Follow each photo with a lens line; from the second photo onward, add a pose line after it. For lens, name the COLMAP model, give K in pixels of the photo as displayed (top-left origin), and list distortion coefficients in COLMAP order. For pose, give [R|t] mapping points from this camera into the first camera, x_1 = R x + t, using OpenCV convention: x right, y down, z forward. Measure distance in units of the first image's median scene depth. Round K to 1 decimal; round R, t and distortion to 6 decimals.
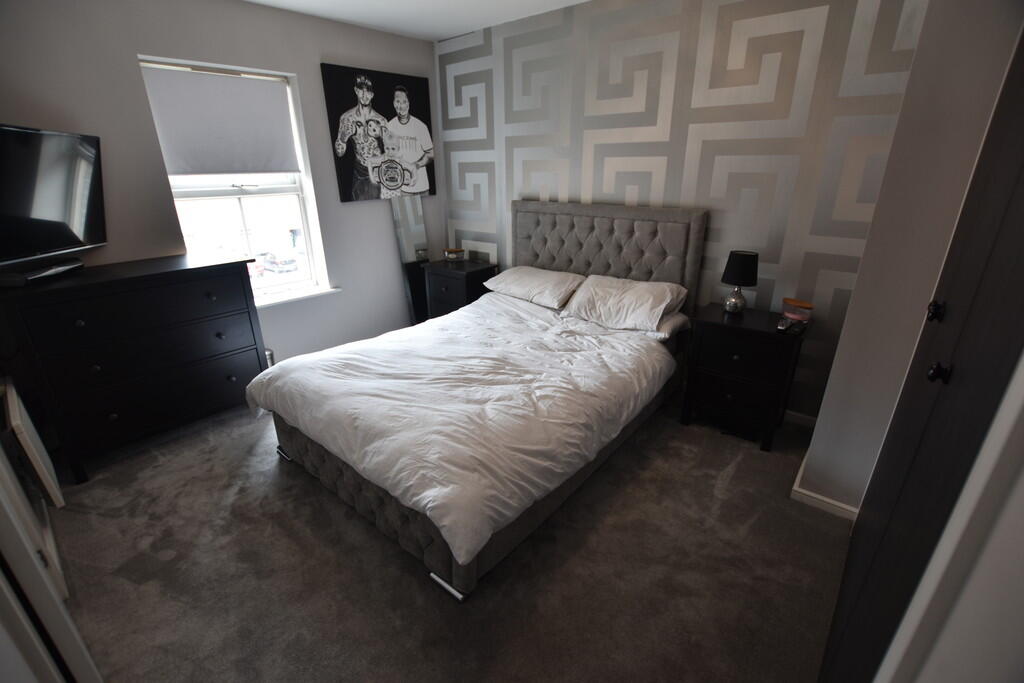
lens RADIAL K [[458.6, 0, 512.0], [0, 458.6, 341.5], [0, 0, 1]] dist [-0.035792, -0.000131]
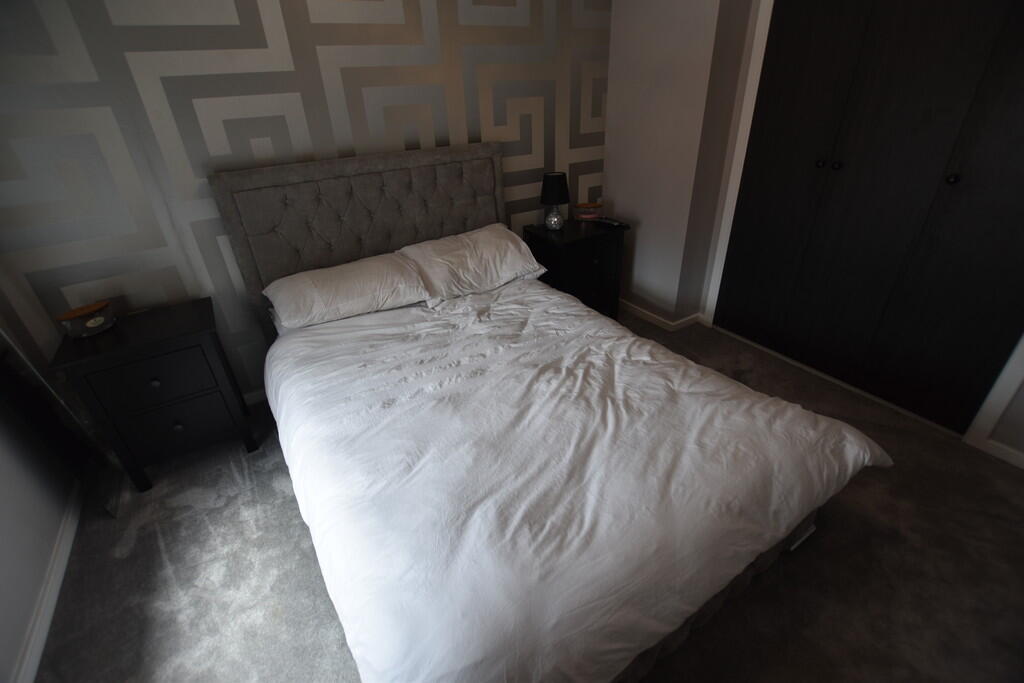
lens RADIAL K [[458.6, 0, 512.0], [0, 458.6, 341.5], [0, 0, 1]] dist [-0.035792, -0.000131]
pose [[0.305584, -0.472877, 0.826442, -0.576813], [0.376480, 0.857238, 0.351292, -0.252254], [-0.874575, 0.203790, 0.439987, 0.630829]]
